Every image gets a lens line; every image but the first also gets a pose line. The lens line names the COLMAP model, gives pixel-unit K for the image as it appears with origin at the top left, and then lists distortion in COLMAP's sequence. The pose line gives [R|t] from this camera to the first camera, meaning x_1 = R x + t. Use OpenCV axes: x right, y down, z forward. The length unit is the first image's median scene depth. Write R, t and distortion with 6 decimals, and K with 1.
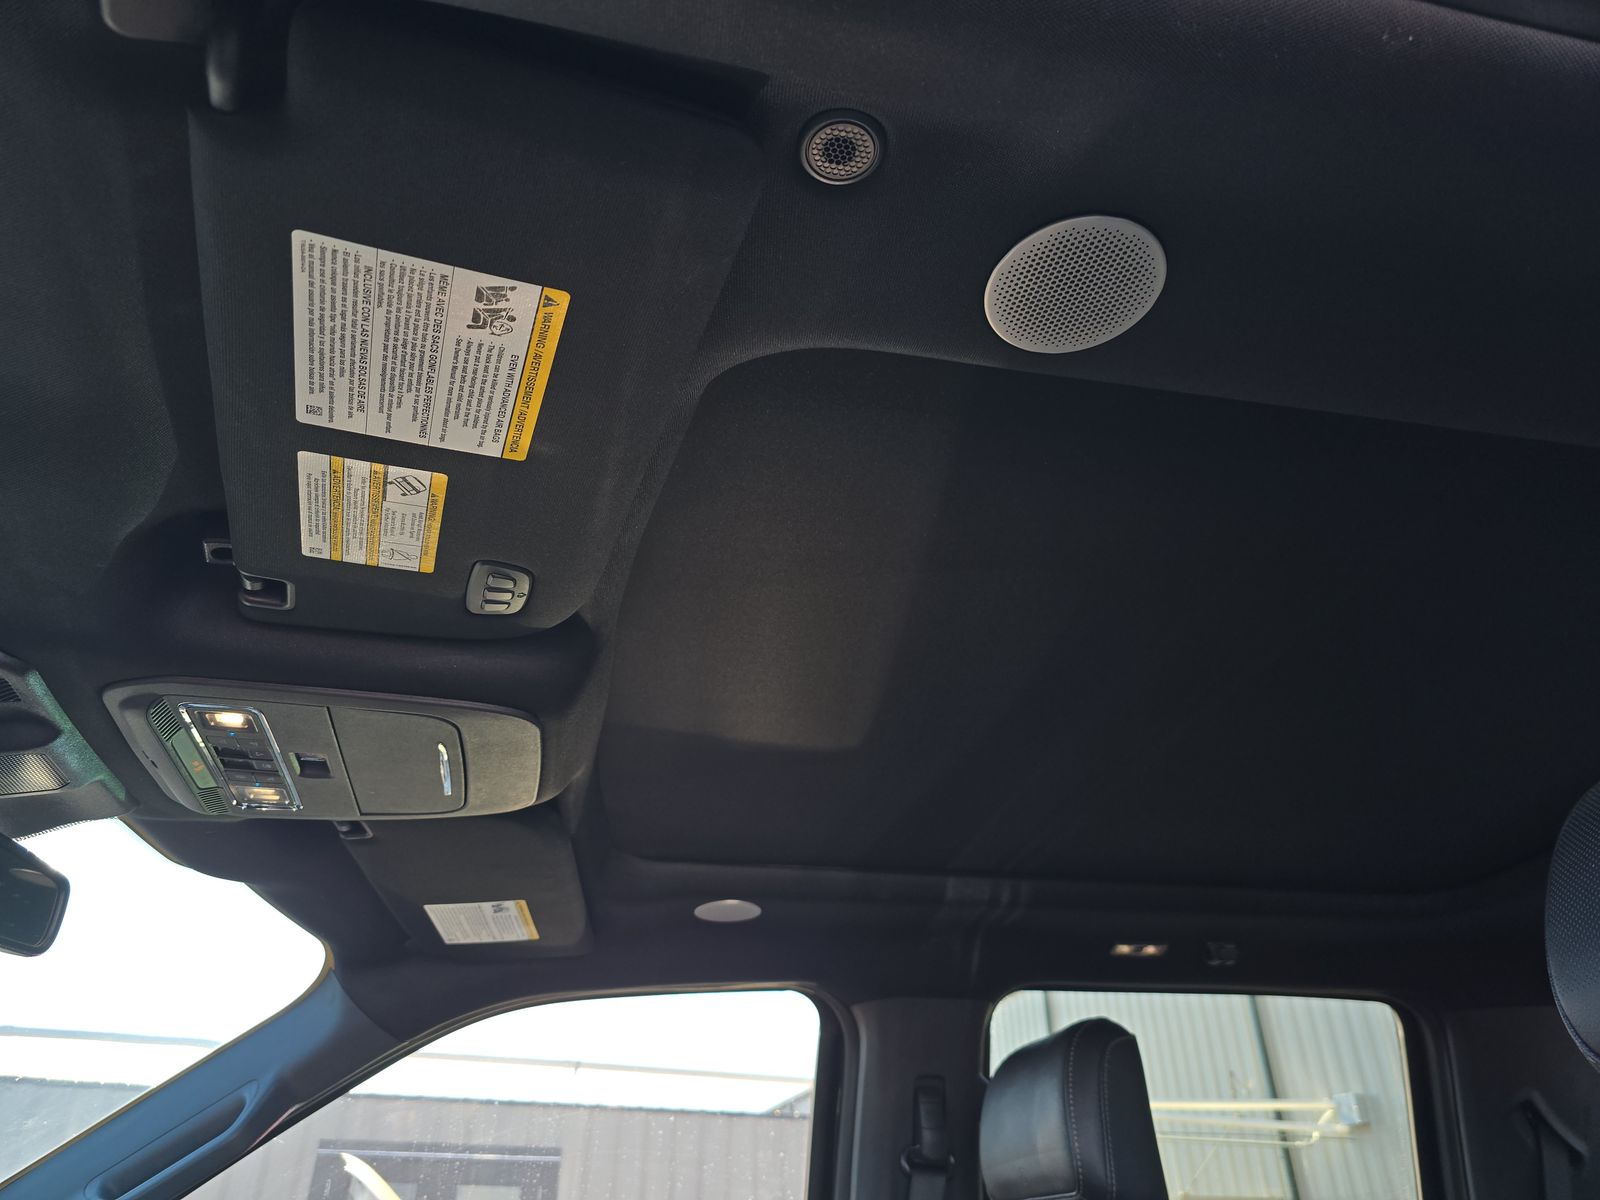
lens RADIAL K [[1071.4, 0, 799.1], [0, 1071.4, 596.1], [0, 0, 1]] dist [0.001872, -0.000575]
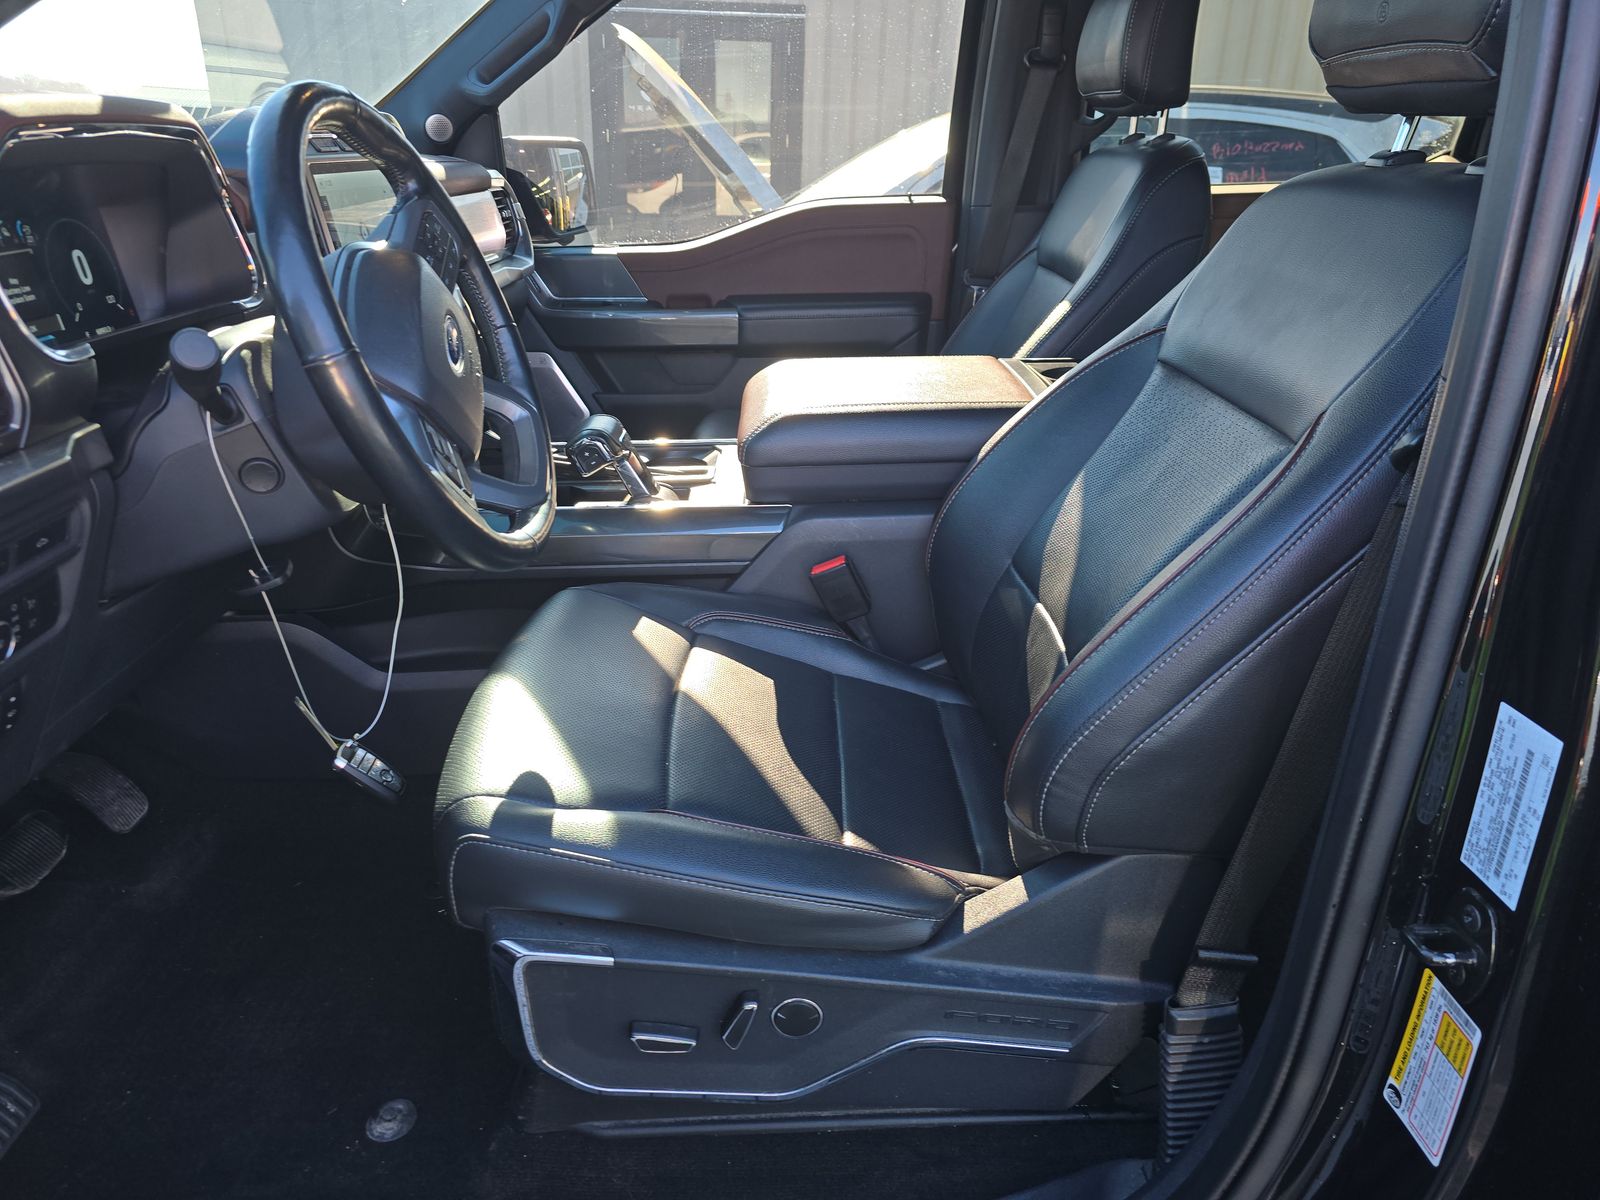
lens RADIAL K [[1071.4, 0, 798.8], [0, 1071.4, 599.6], [0, 0, 1]] dist [0.001872, -0.000575]
pose [[0.979158, 0.096779, -0.178560, 0.122754], [0.096072, 0.553892, 0.827027, -0.224358], [0.178942, -0.826945, 0.533050, -0.308608]]
